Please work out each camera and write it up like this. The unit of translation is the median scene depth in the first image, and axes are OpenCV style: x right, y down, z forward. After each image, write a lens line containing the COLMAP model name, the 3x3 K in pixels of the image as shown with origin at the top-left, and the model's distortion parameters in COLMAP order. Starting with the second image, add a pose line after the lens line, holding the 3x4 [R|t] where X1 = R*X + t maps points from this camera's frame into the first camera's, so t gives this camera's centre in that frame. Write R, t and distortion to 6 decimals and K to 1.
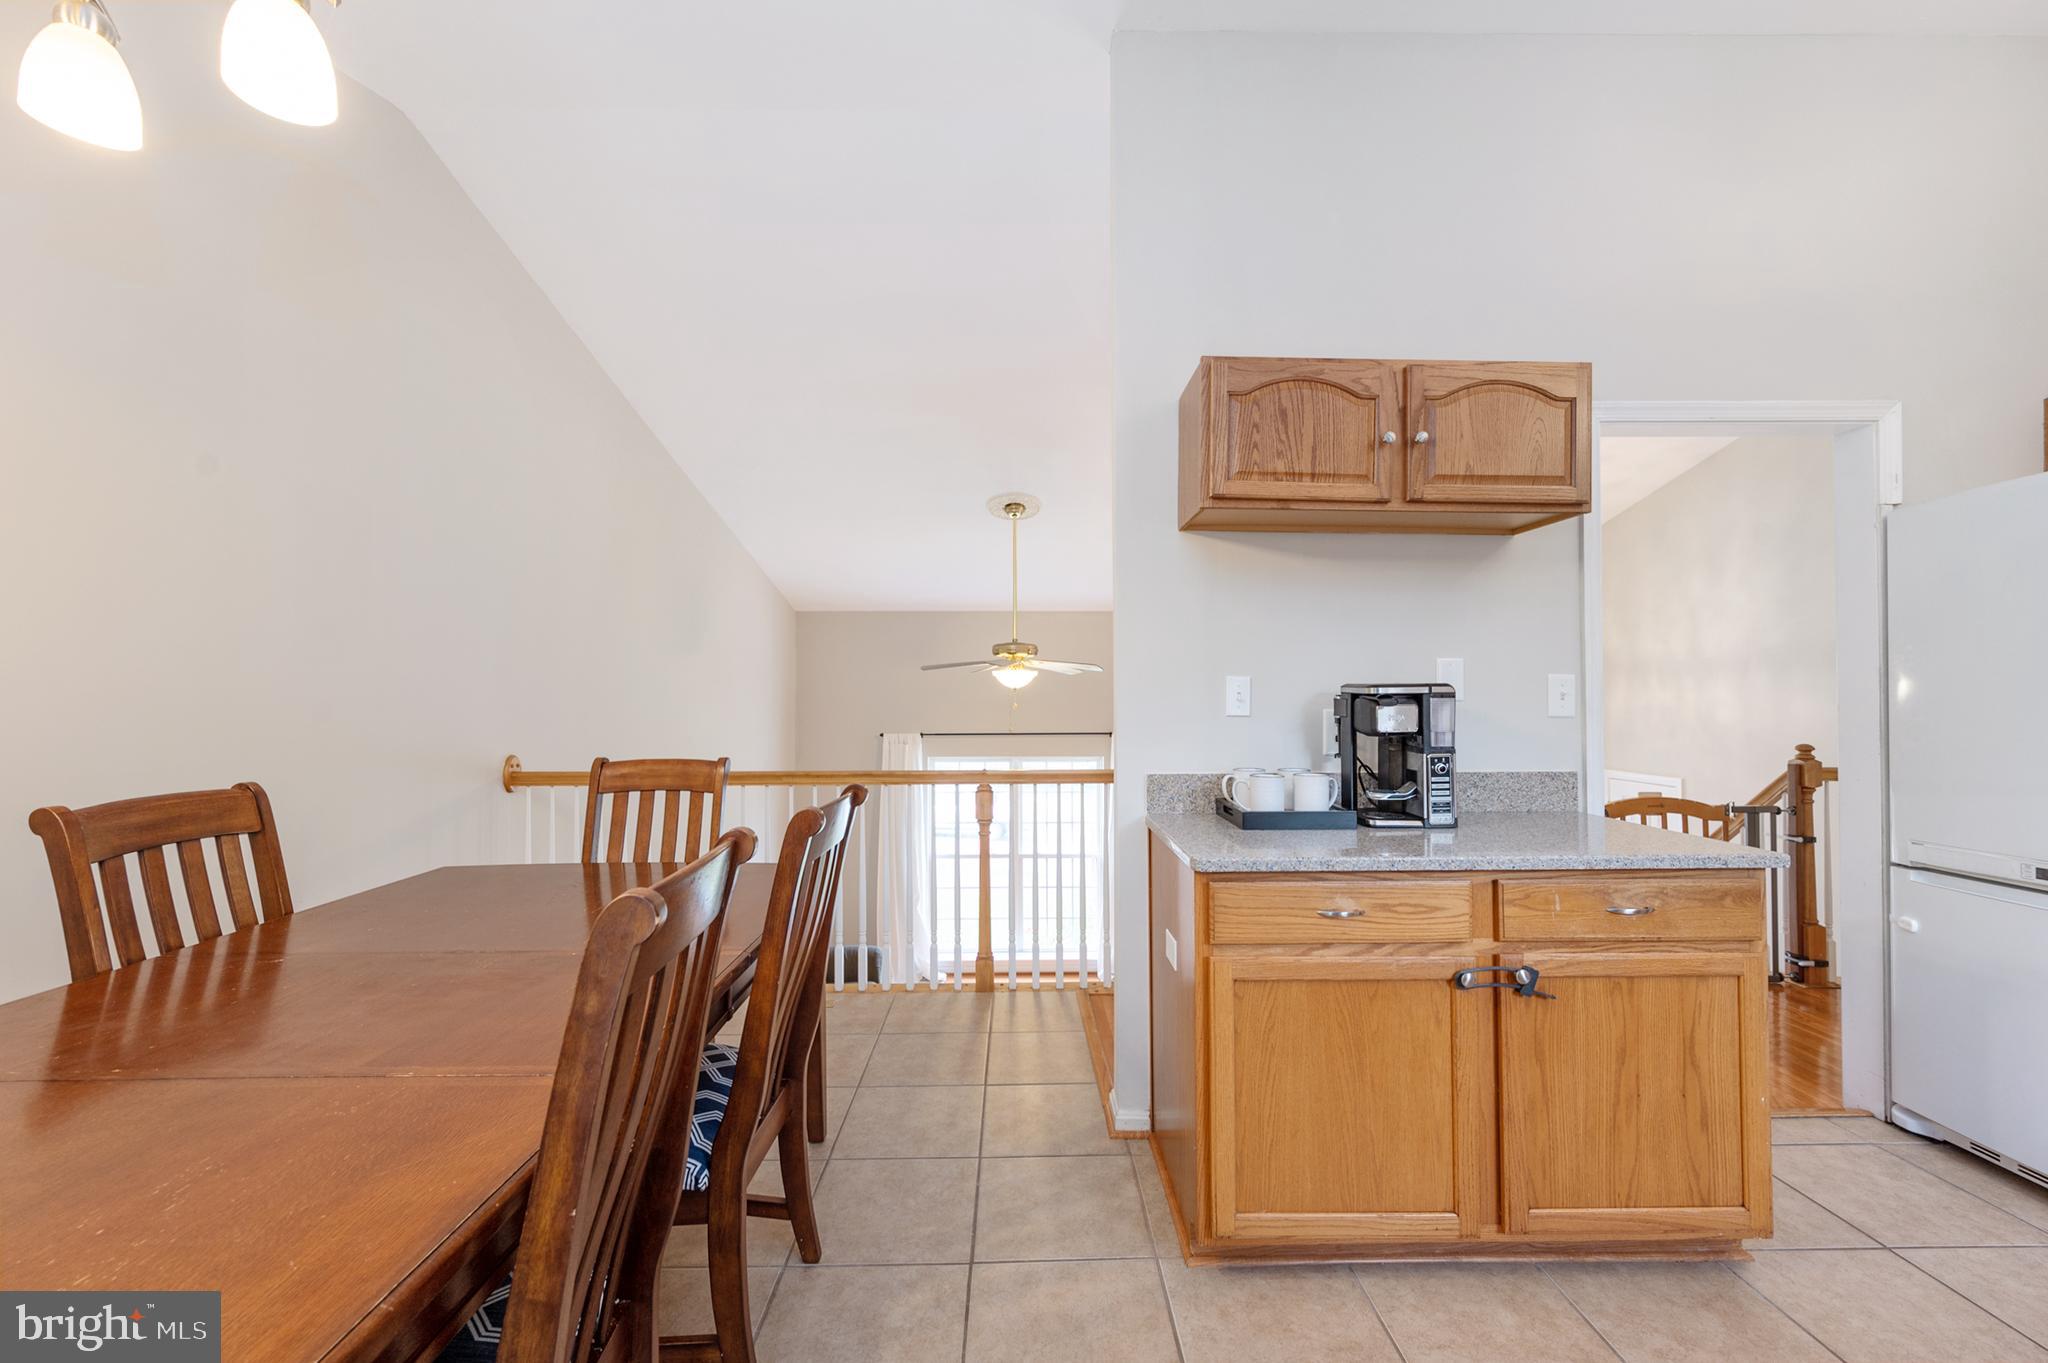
lens RADIAL K [[832.9, 0, 1016.7], [0, 832.9, 684.0], [0, 0, 1]] dist [0.002260, -0.000233]
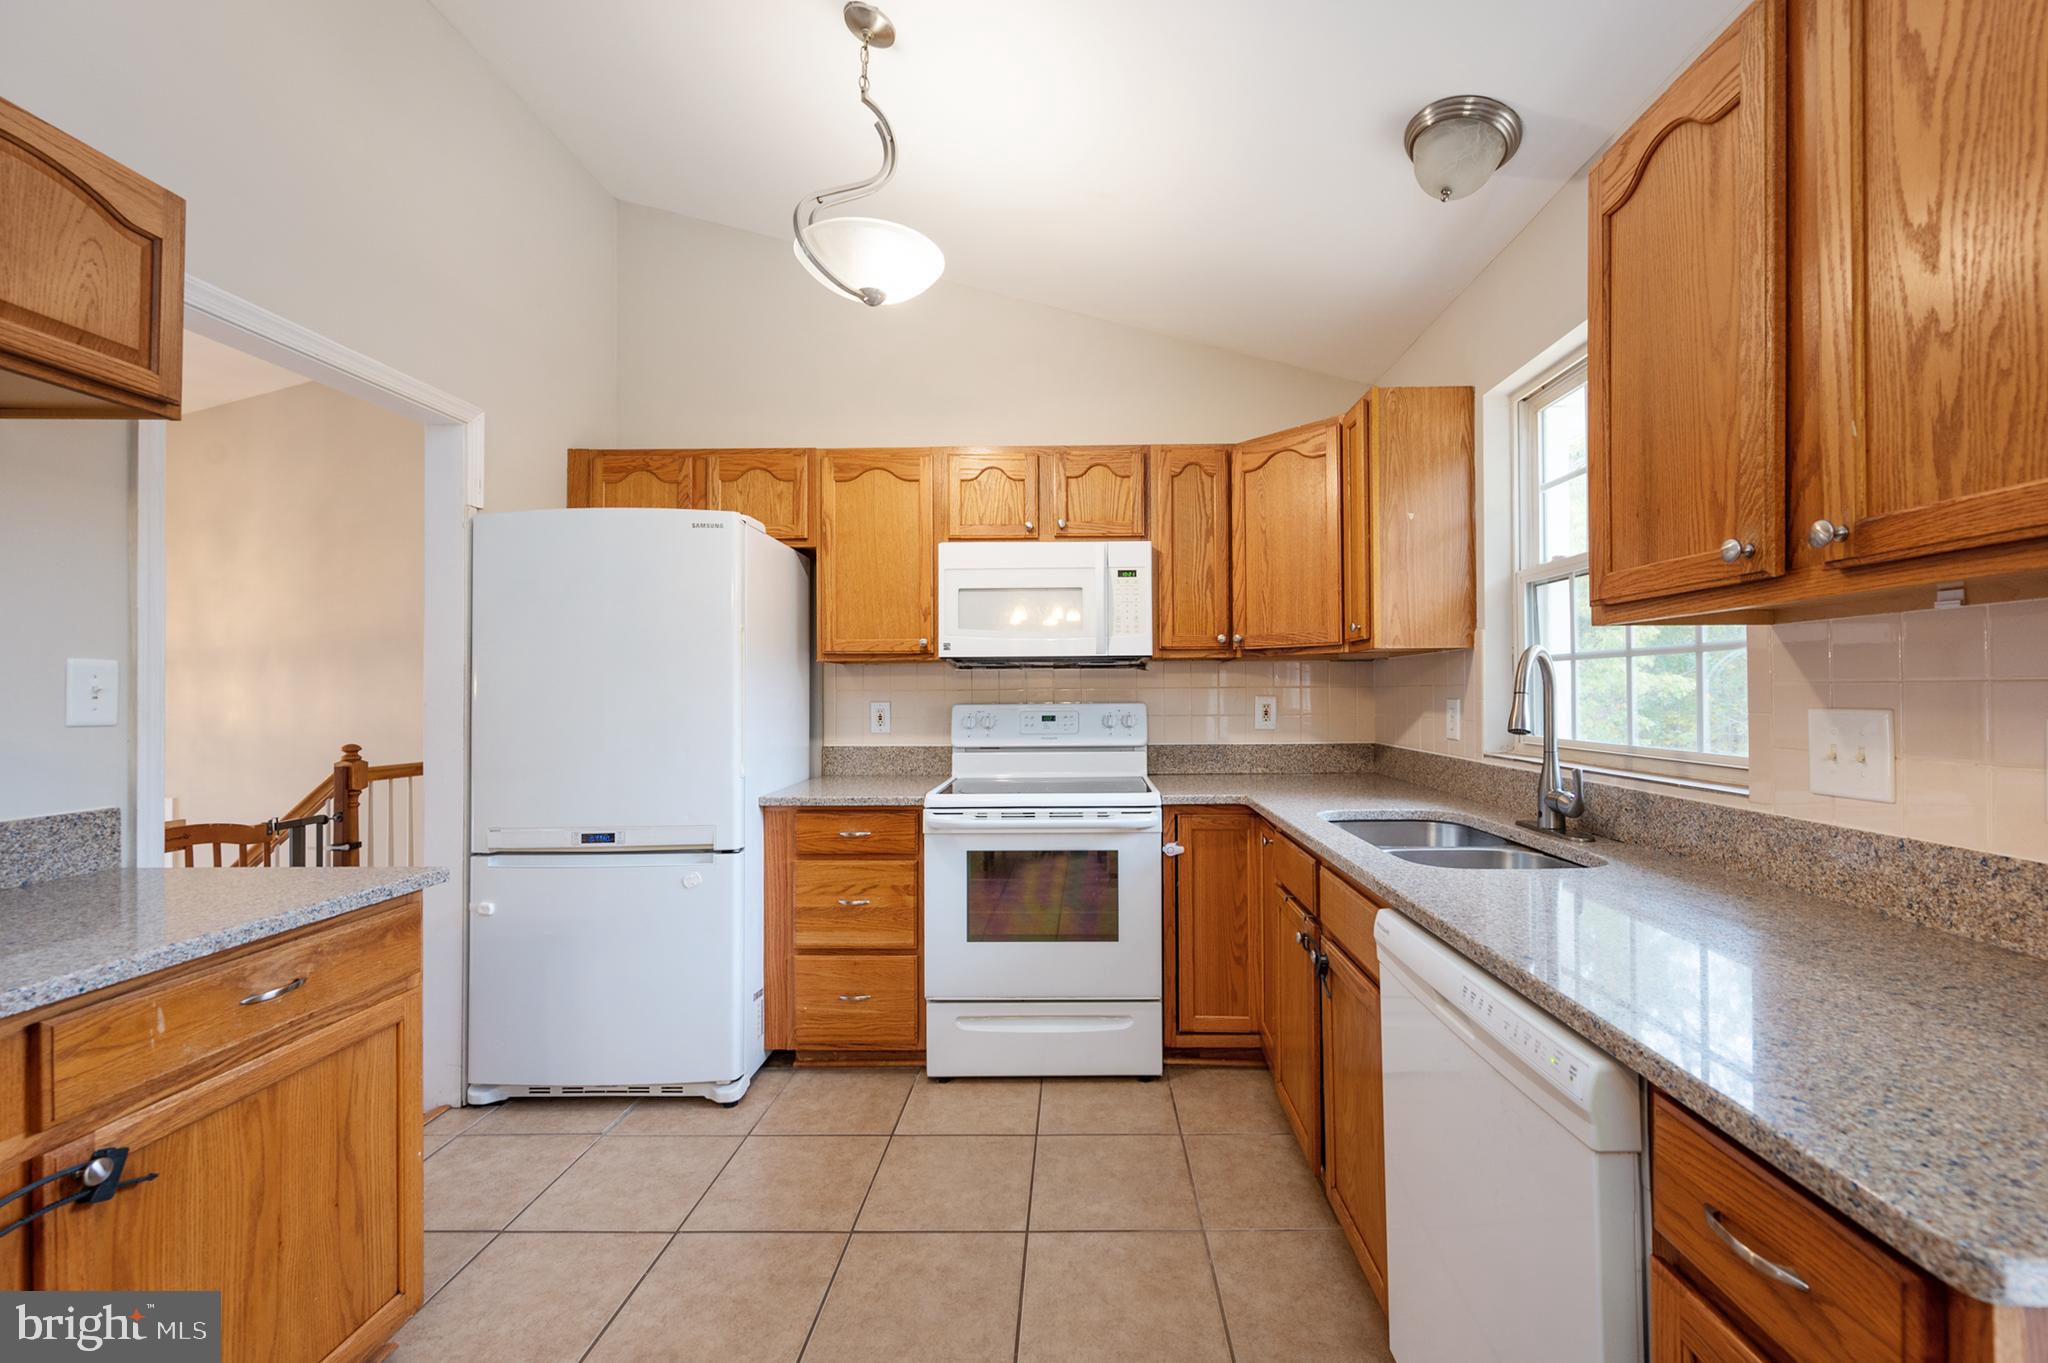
lens RADIAL K [[832.9, 0, 1079.6], [0, 832.9, 687.6], [0, 0, 1]] dist [0.002260, -0.000233]
pose [[0.018340, 0.004708, 0.999821, 0.026965], [-0.010101, 0.999939, -0.004524, 0.006024], [-0.999781, -0.010016, 0.018386, 0.256550]]
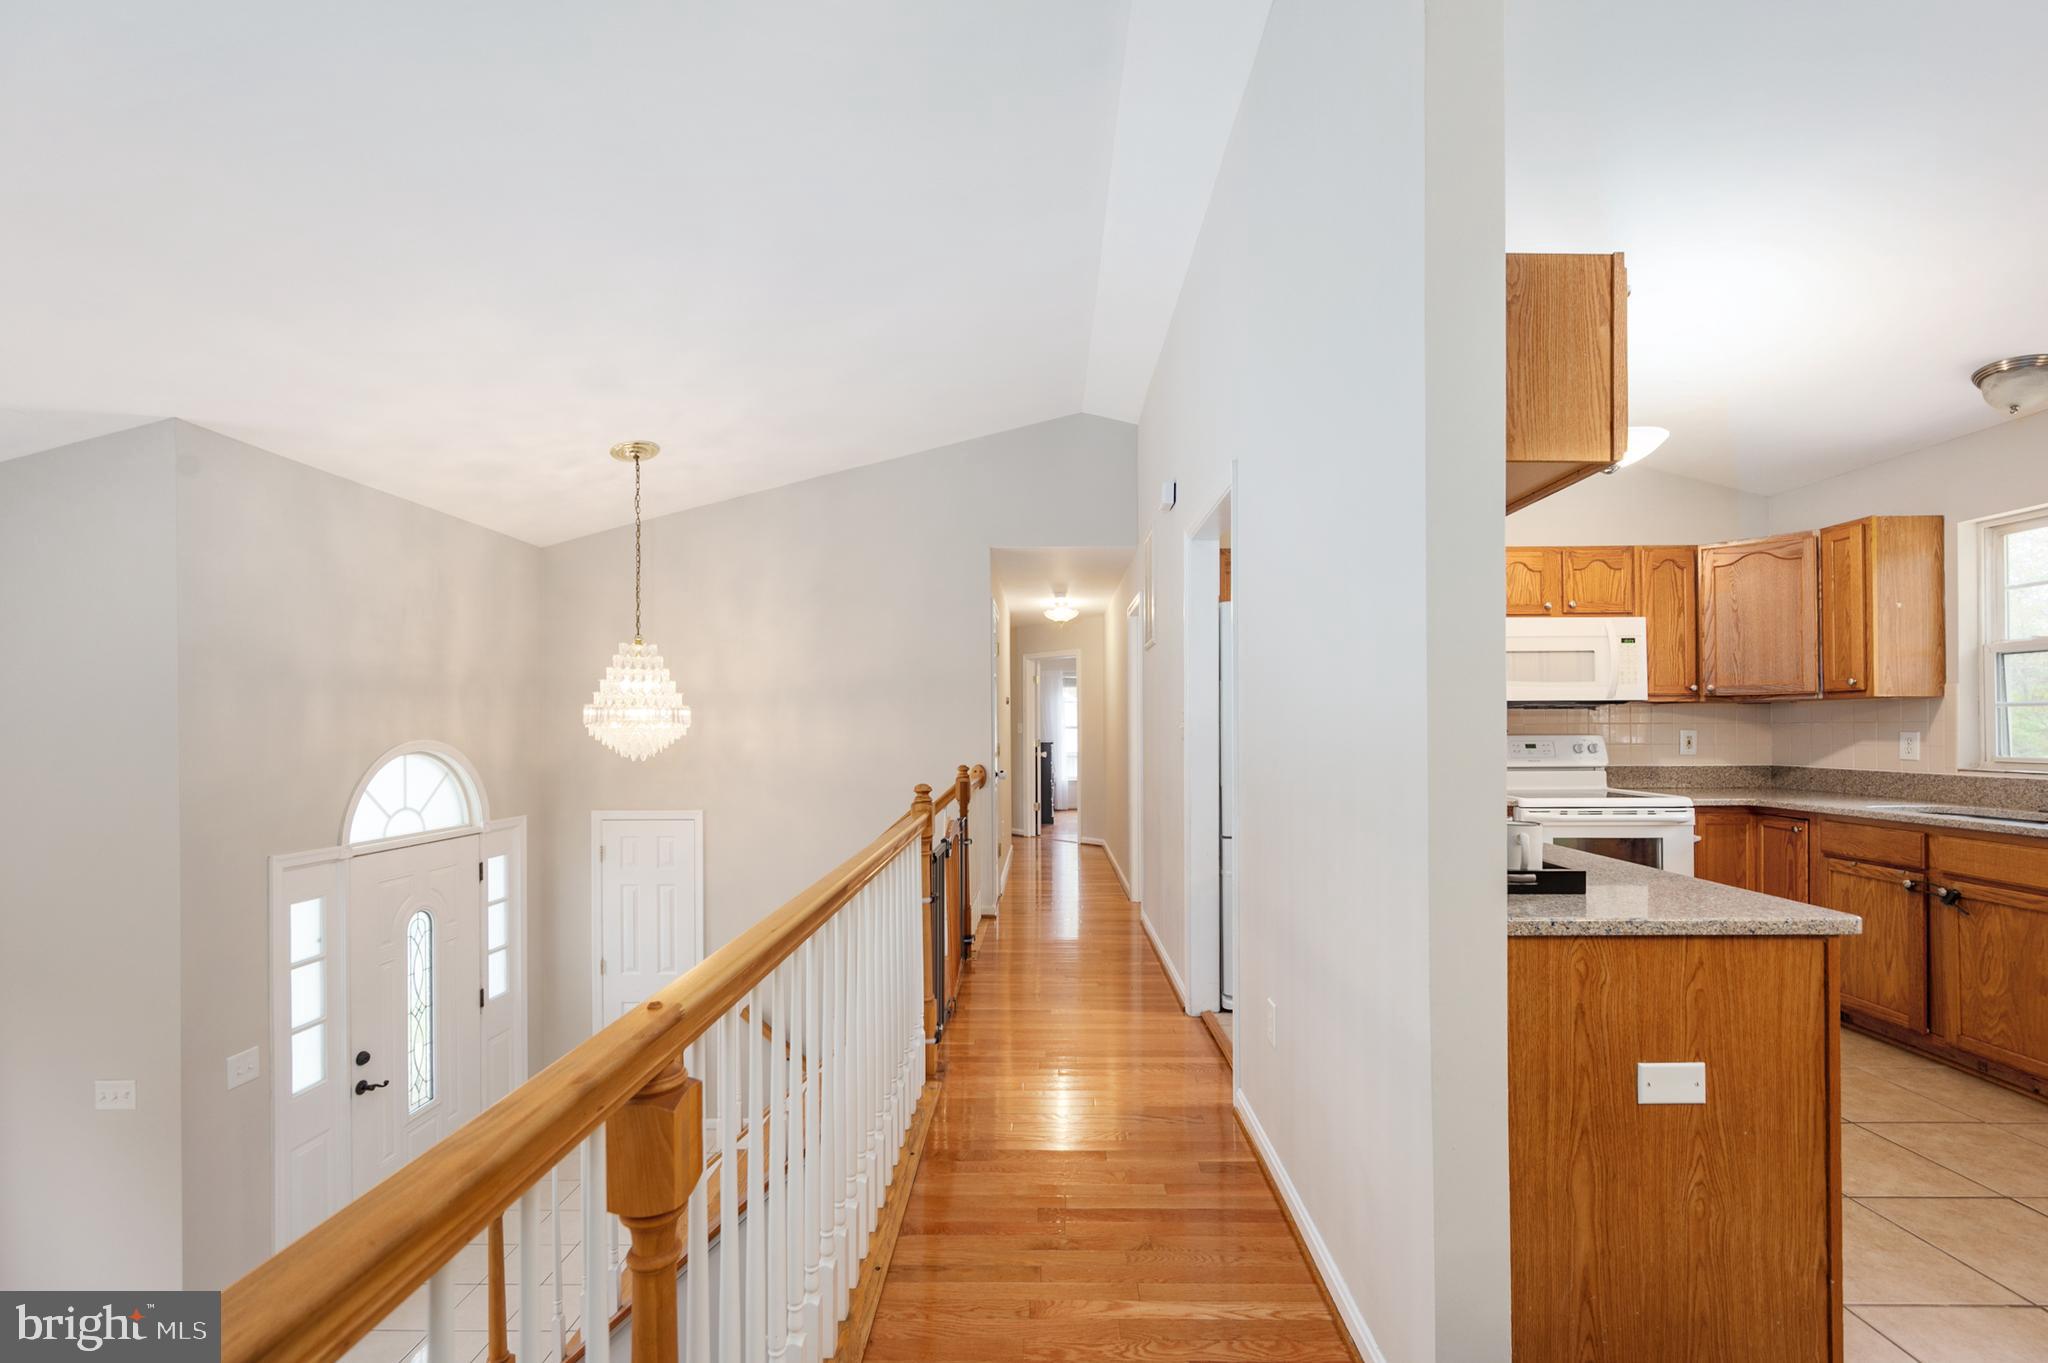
lens RADIAL K [[832.9, 0, 1041.8], [0, 832.9, 724.1], [0, 0, 1]] dist [0.002260, -0.000233]
pose [[0.018487, 0.005008, 0.999817, -0.591578], [-0.012205, 0.999914, -0.004783, 0.028977], [-0.999755, -0.012115, 0.018546, 1.673284]]
